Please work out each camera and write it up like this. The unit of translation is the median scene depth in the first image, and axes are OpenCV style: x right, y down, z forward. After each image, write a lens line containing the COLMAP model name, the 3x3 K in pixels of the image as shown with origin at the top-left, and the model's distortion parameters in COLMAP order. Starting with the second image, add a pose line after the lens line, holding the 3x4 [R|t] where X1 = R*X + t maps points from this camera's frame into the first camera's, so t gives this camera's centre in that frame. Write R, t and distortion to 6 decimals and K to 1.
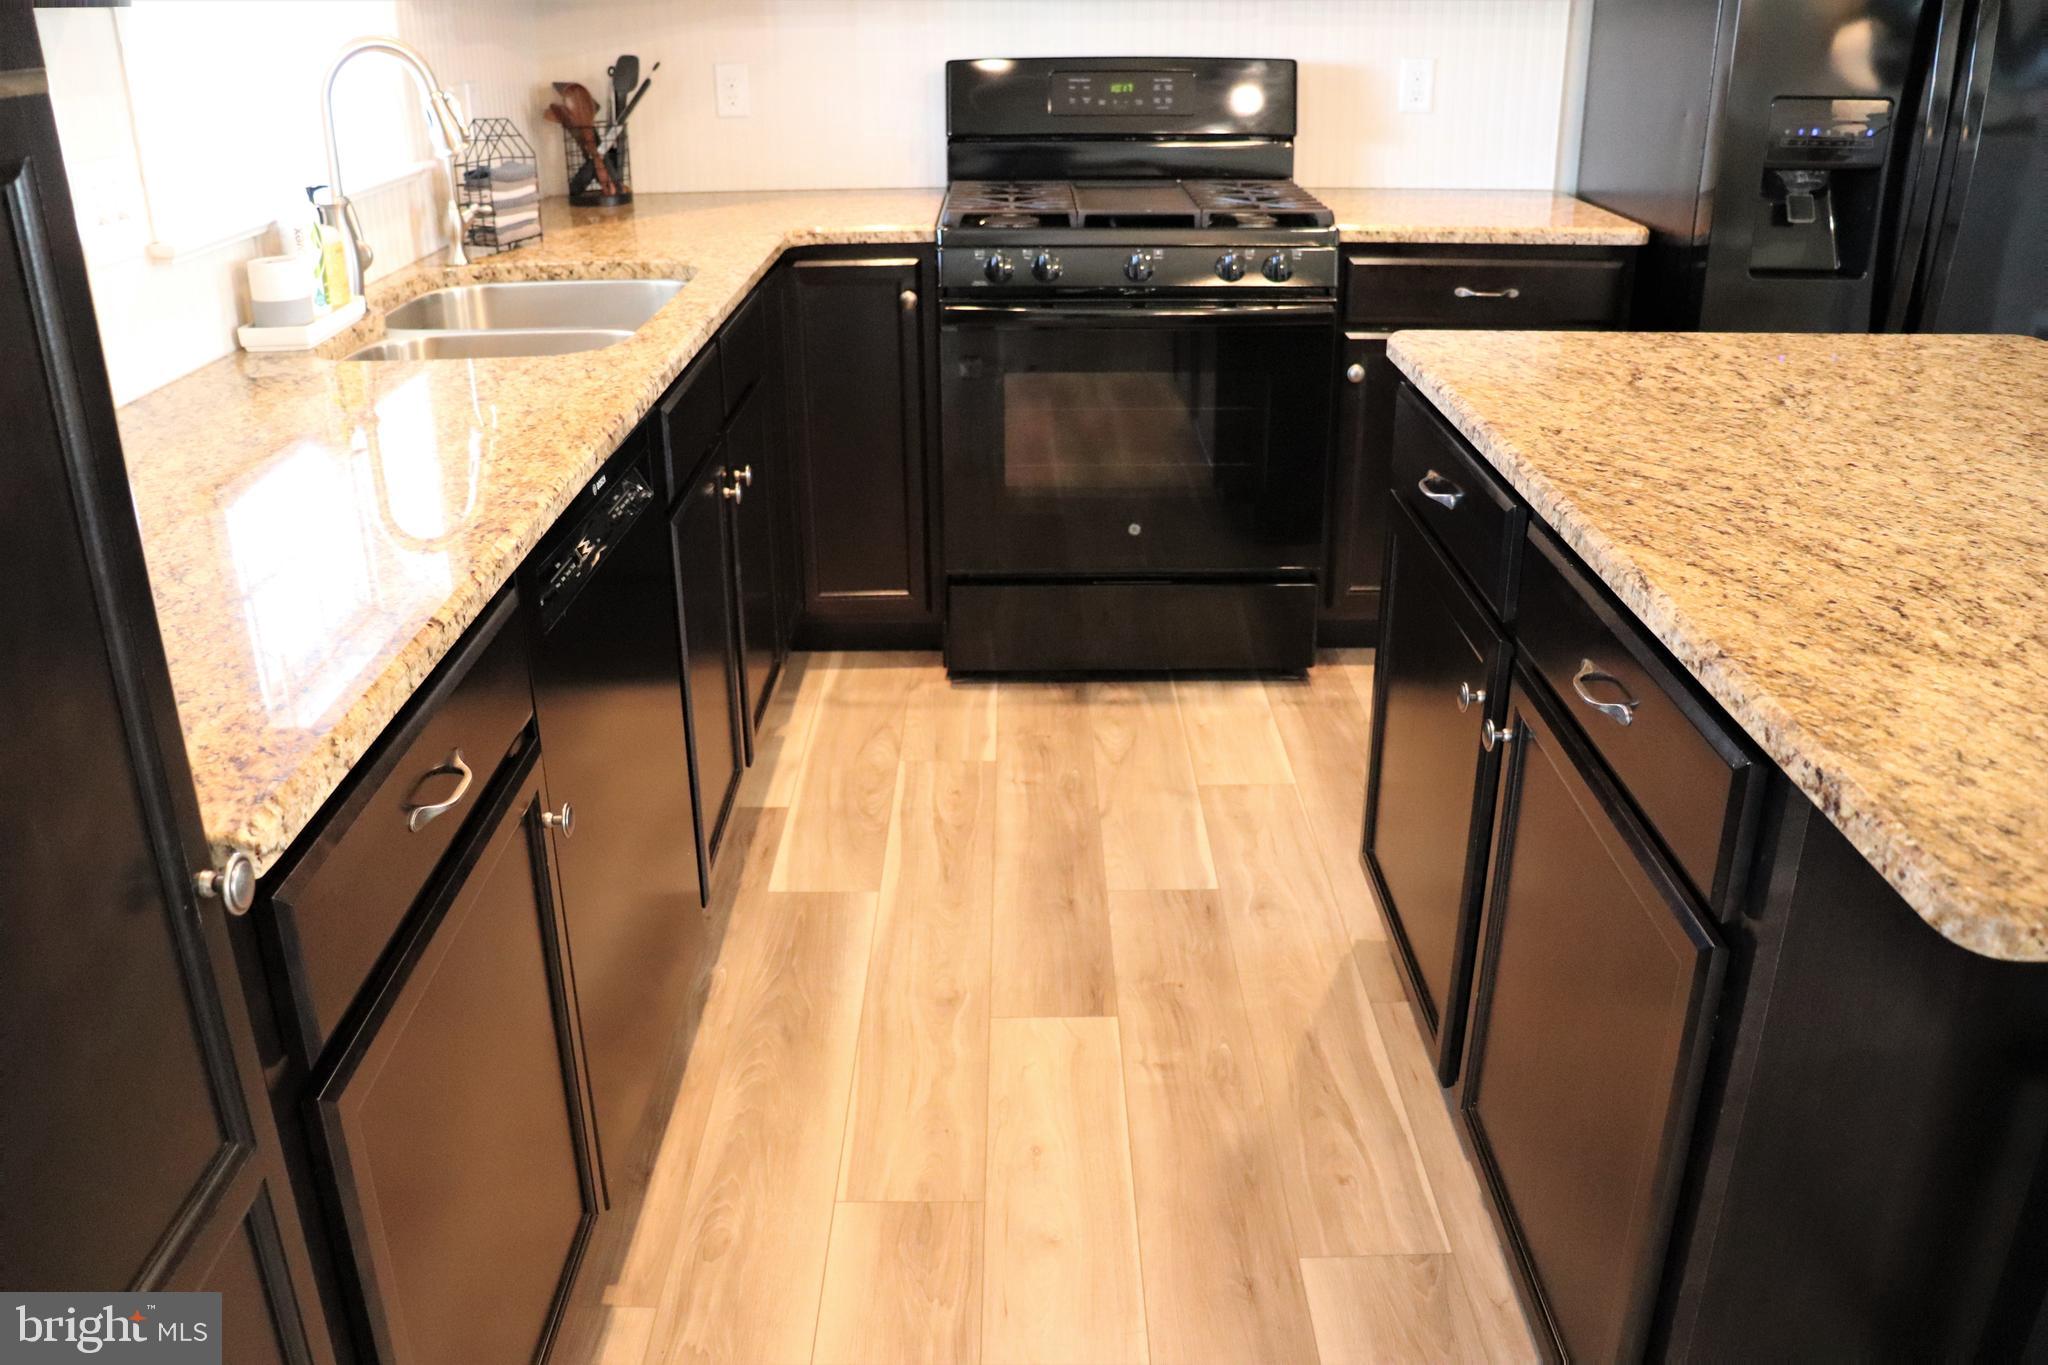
lens RADIAL K [[1667.9, 0, 1024.0], [0, 1667.9, 682.5], [0, 0, 1]] dist [-0.181161, 0.179804]
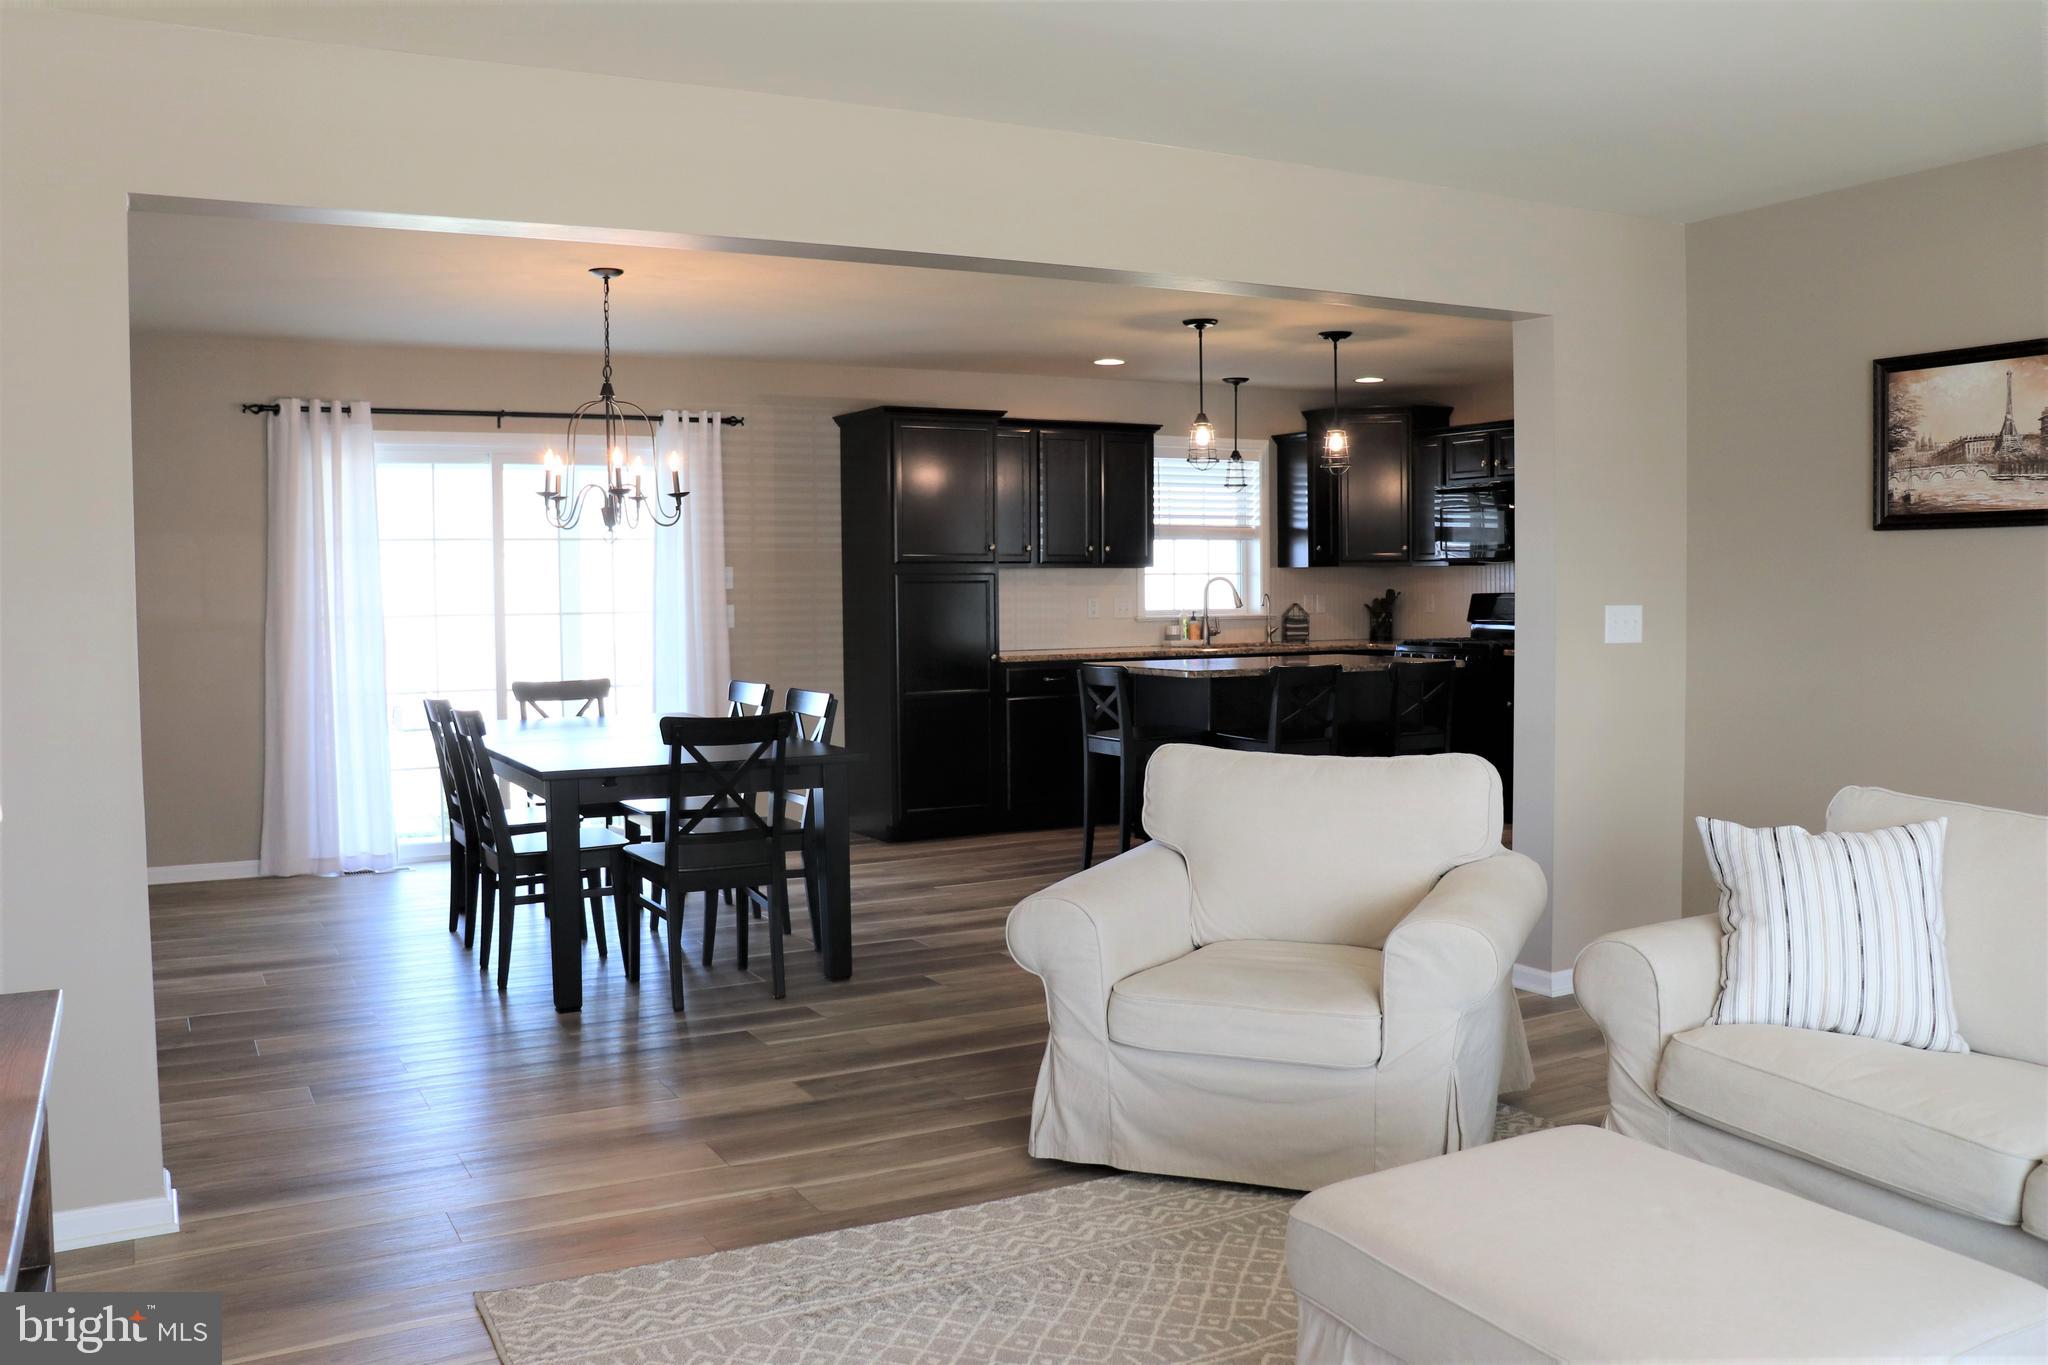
lens RADIAL K [[1667.9, 0, 1024.0], [0, 1667.9, 682.5], [0, 0, 1]] dist [-0.181161, 0.179804]
pose [[0.474374, 0.055906, -0.878547, 2.022532], [-0.343452, 0.930649, -0.126226, 0.355867], [0.810562, 0.361617, 0.460677, -0.809883]]
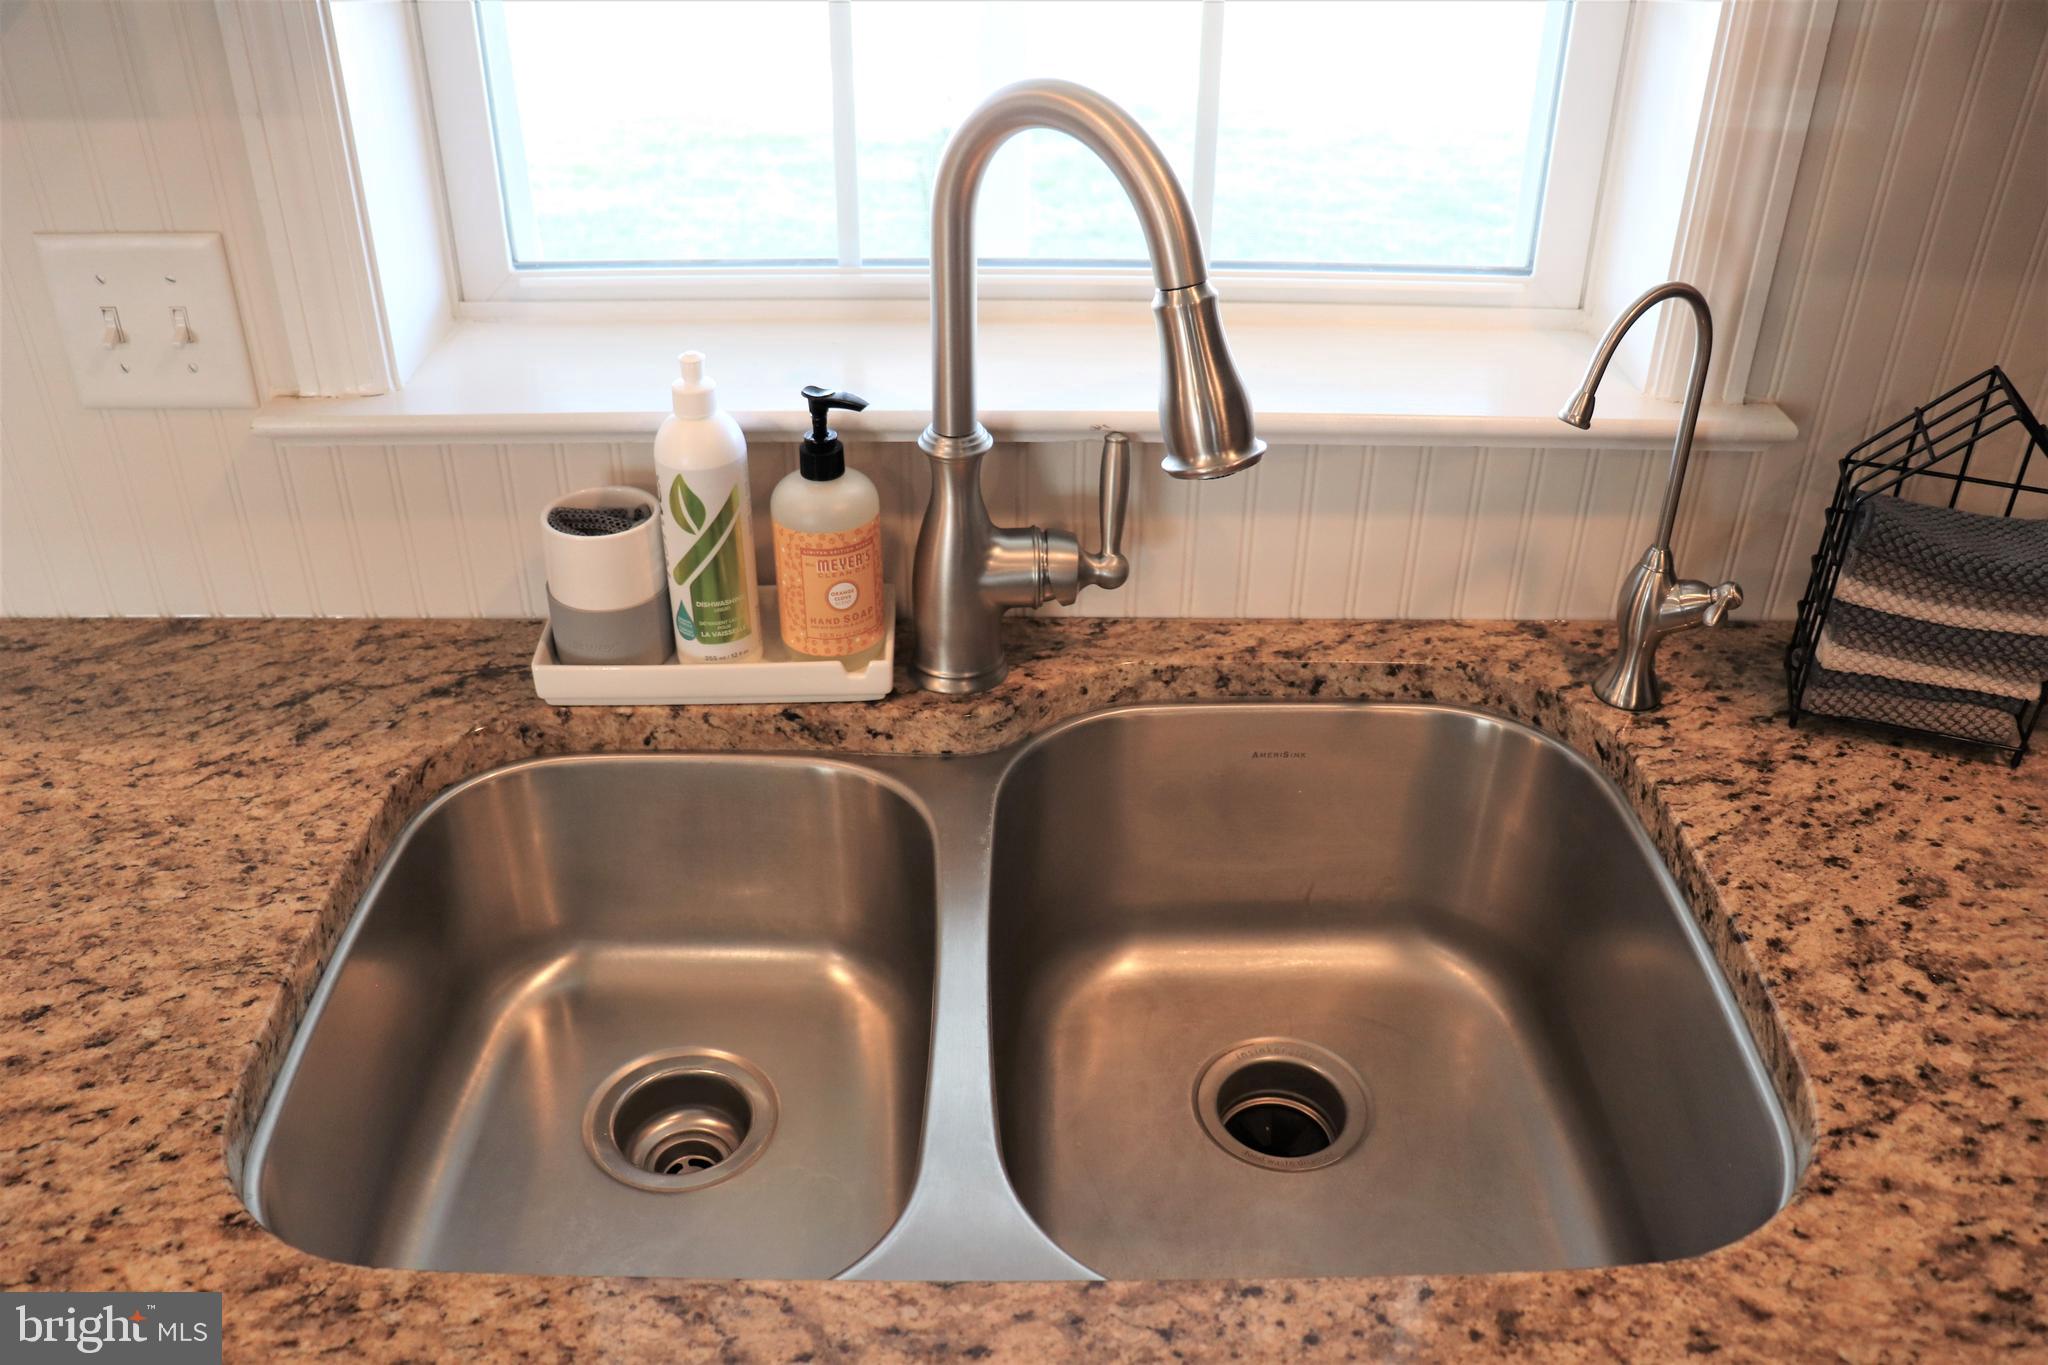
lens RADIAL K [[1667.9, 0, 1024.0], [0, 1667.9, 682.5], [0, 0, 1]] dist [-0.181161, 0.179804]
pose [[0.011793, 0.546738, -0.837221, -0.025844], [-0.406804, 0.767480, 0.495464, -0.321330], [0.913439, 0.334742, 0.231466, 0.641039]]
